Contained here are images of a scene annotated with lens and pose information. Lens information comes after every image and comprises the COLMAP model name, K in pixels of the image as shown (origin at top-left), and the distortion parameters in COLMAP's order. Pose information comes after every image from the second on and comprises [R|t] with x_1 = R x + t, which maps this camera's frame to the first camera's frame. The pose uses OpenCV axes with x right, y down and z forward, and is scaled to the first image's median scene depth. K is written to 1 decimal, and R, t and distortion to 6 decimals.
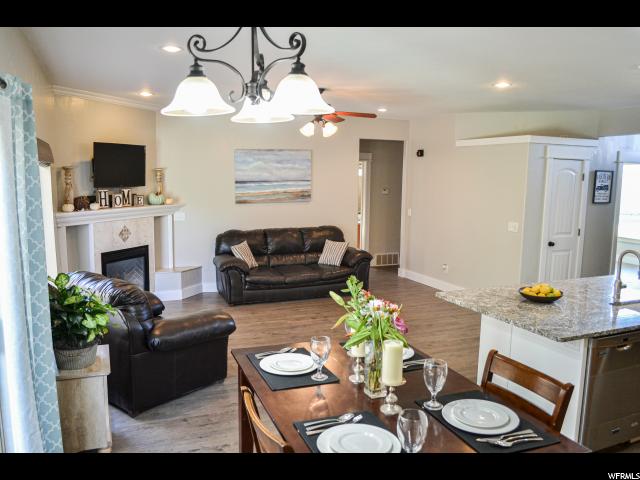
lens RADIAL K [[504.6, 0, 321.6], [0, 504.6, 247.9], [0, 0, 1]] dist [-0.078448, -0.000419]
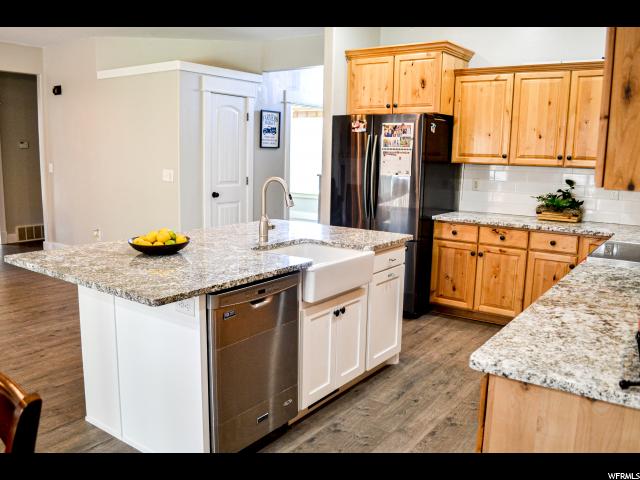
lens RADIAL K [[545.4, 0, 319.8], [0, 545.4, 250.1], [0, 0, 1]] dist [-0.090571, -0.001607]
pose [[0.846470, -0.088090, 0.525099, 0.113025], [0.060696, 0.995754, 0.069204, 0.031132], [-0.528965, -0.026708, 0.848223, 0.111598]]
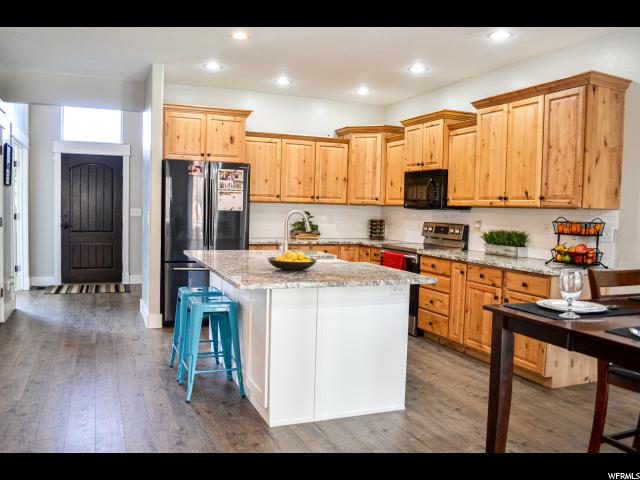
lens RADIAL K [[532.3, 0, 320.0], [0, 532.3, 240.0], [0, 0, 1]] dist [-0.083156, 0.002339]
pose [[-0.010036, -0.069715, 0.997516, -0.236914], [0.106901, 0.991775, 0.070389, -0.002633], [-0.994219, 0.107342, -0.002501, 0.462203]]
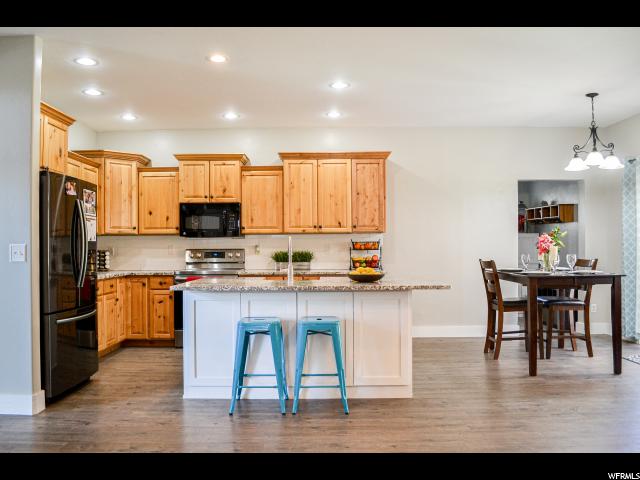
lens RADIAL K [[532.3, 0, 320.0], [0, 532.3, 240.0], [0, 0, 1]] dist [-0.083156, 0.002339]
pose [[-0.928094, -0.000162, 0.372346, 0.043516], [0.048178, 0.991542, 0.120516, -0.066528], [-0.369216, 0.129789, -0.920236, 1.029199]]
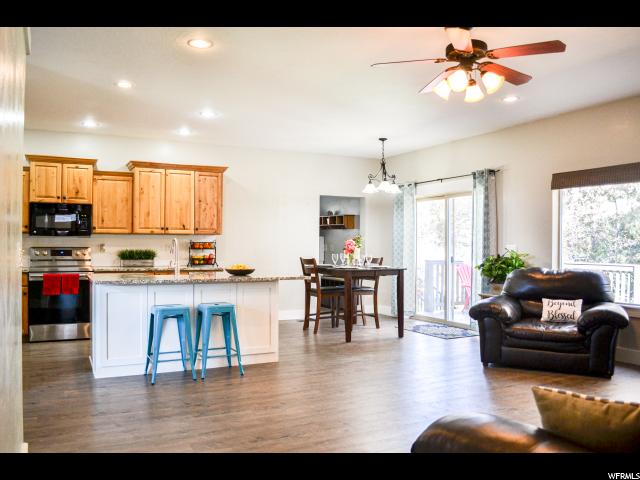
lens RADIAL K [[532.3, 0, 320.0], [0, 532.3, 240.0], [0, 0, 1]] dist [-0.083156, 0.002339]
pose [[-0.994813, -0.018036, -0.100105, 0.178217], [-0.031089, 0.990972, 0.130416, -0.098463], [0.096849, 0.132852, -0.986393, 1.221270]]
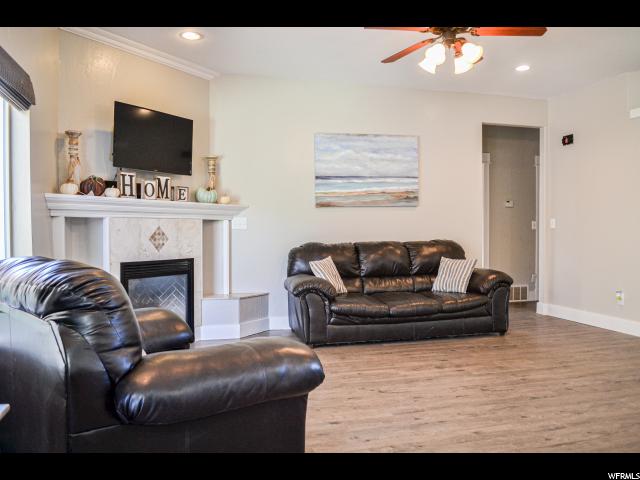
lens RADIAL K [[532.3, 0, 320.0], [0, 532.3, 240.0], [0, 0, 1]] dist [-0.083156, 0.002339]
pose [[0.988416, -0.012023, -0.151293, -0.055847], [-0.004853, 0.993844, -0.110683, 0.049754], [0.151692, 0.110135, 0.982273, 0.284843]]
